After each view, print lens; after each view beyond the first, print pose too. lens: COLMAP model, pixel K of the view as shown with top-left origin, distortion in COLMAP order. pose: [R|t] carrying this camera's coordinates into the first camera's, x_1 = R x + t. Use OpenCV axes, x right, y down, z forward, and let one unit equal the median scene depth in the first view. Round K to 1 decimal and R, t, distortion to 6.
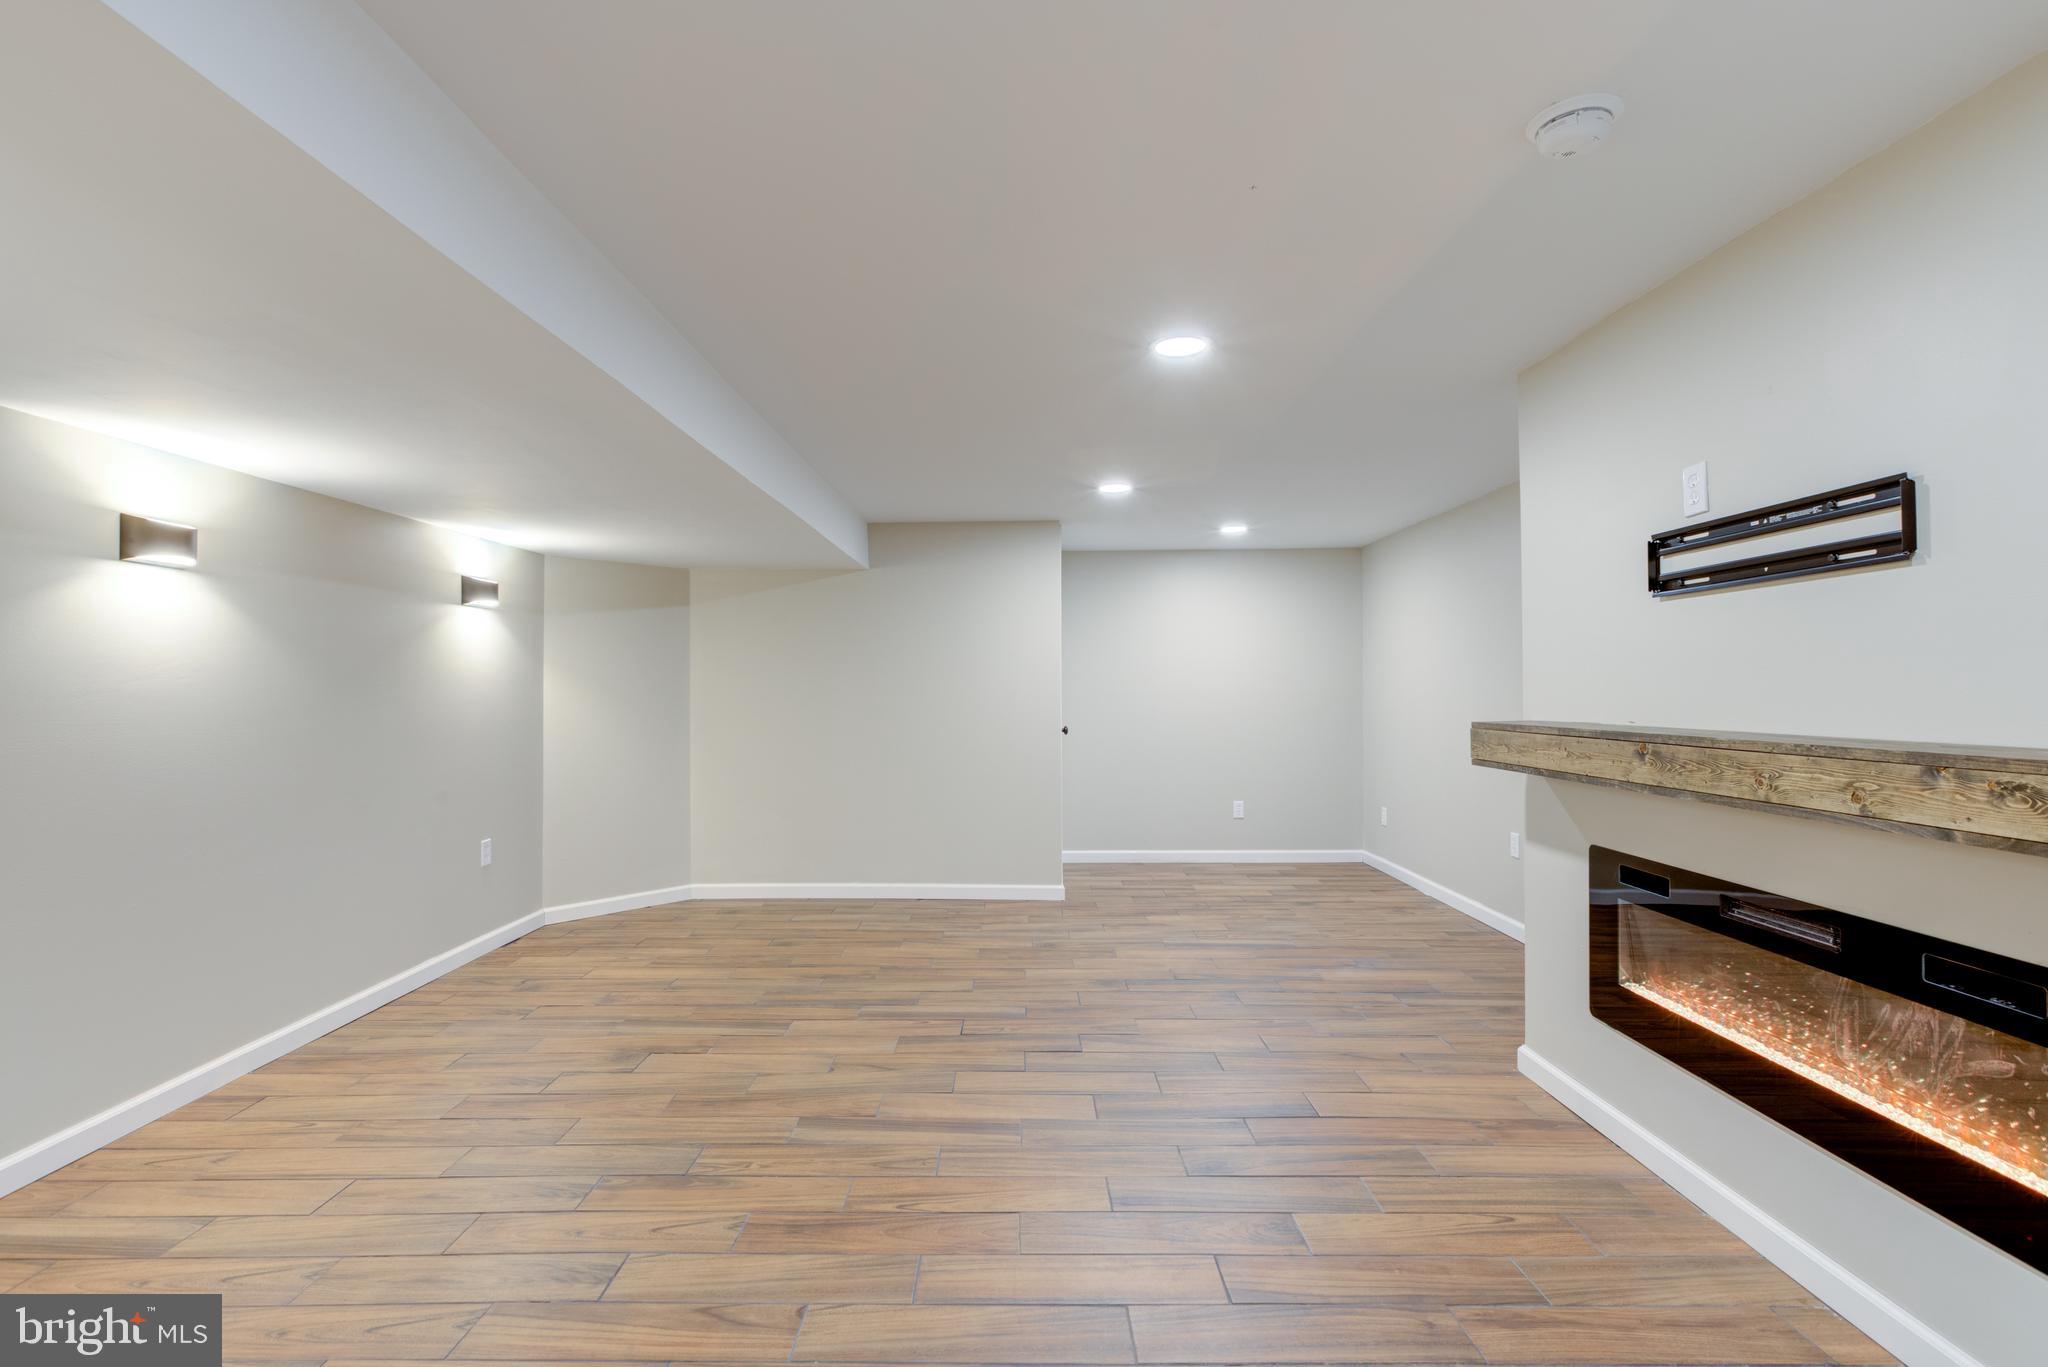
lens RADIAL K [[925.3, 0, 1015.3], [0, 925.3, 681.5], [0, 0, 1]] dist [0.001605, 0.000839]
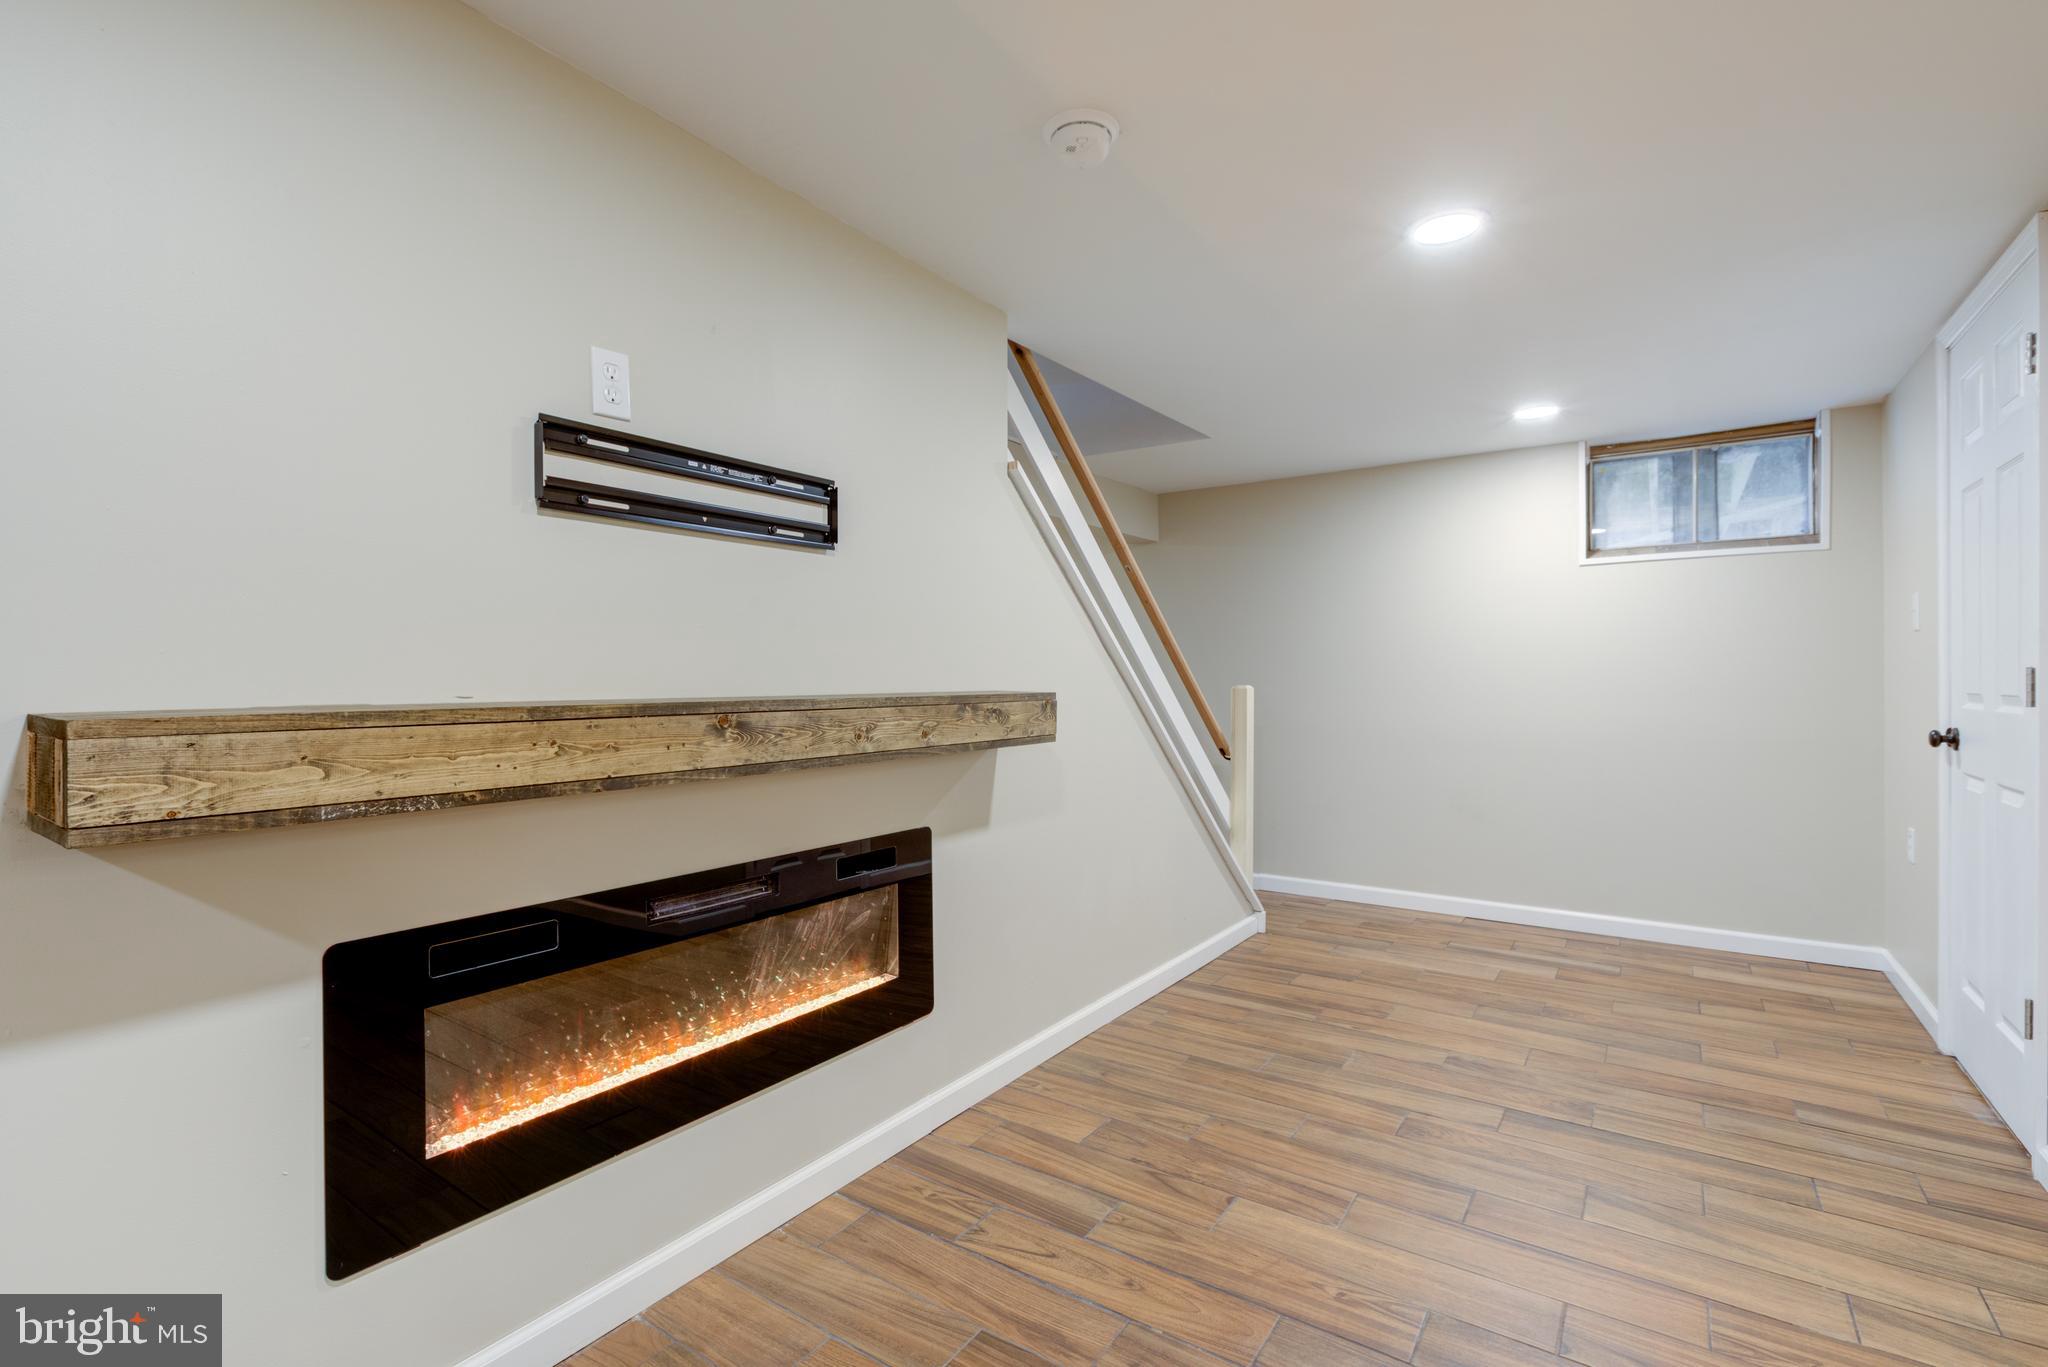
lens RADIAL K [[925.3, 0, 1015.3], [0, 925.3, 681.5], [0, 0, 1]] dist [0.001605, 0.000839]
pose [[-0.818136, 0.006429, 0.574989, 0.021315], [0.001909, 0.999962, -0.008465, 0.032813], [-0.575021, -0.005828, -0.818118, 1.067497]]
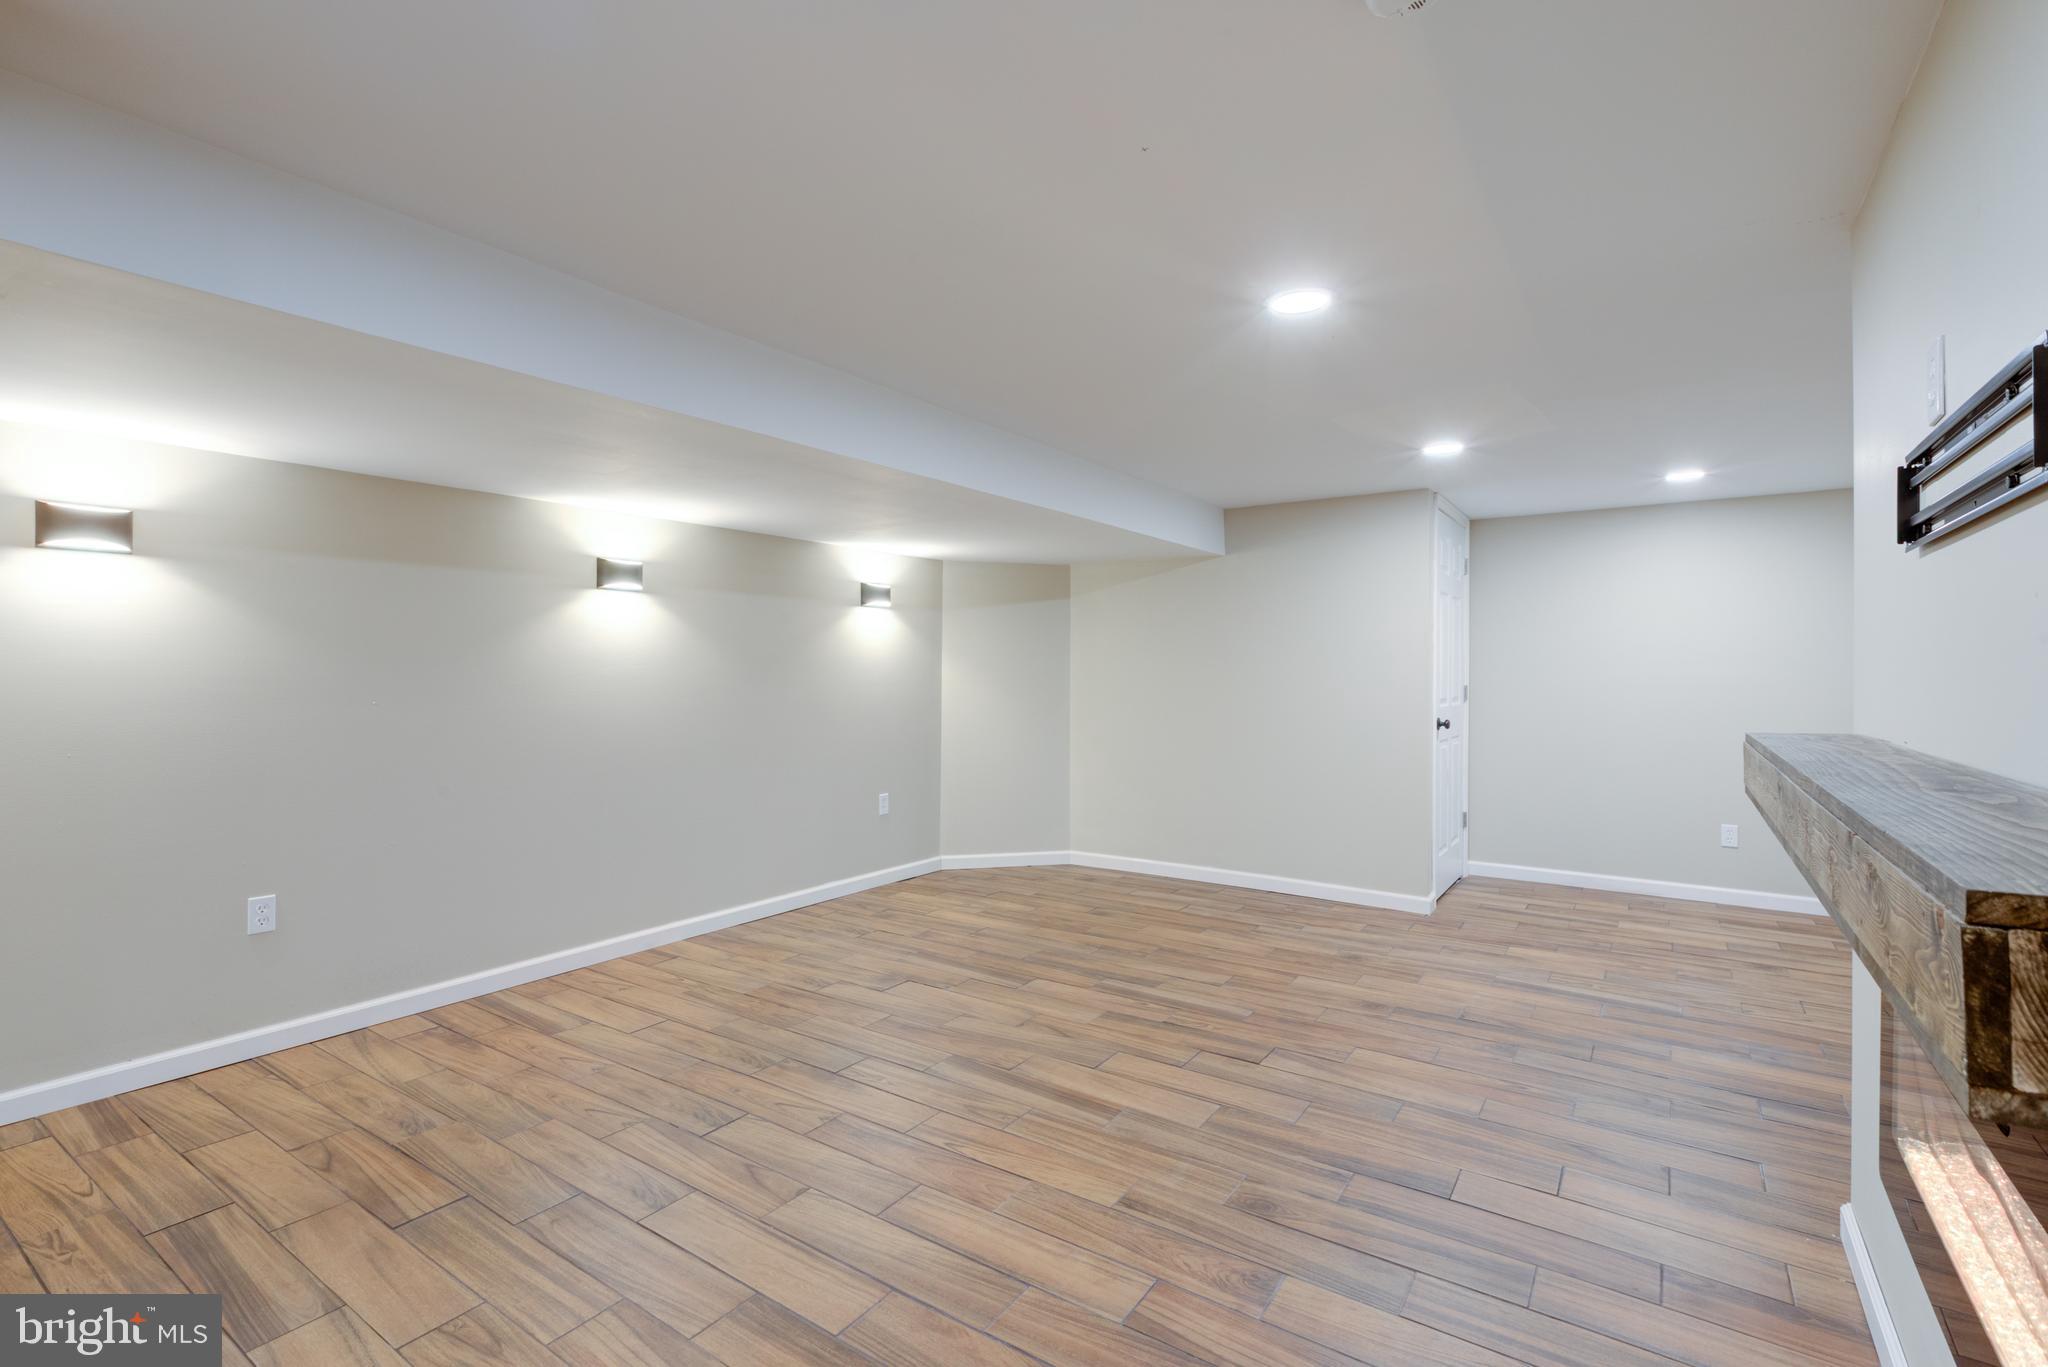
lens RADIAL K [[929.5, 0, 1026.2], [0, 929.5, 629.6], [0, 0, 1]] dist [-0.017291, 0.019376]
pose [[0.838548, -0.017859, -0.544535, 0.423706], [-0.002679, 0.999315, -0.036899, -0.005230], [0.544821, 0.032400, 0.837926, 0.076253]]
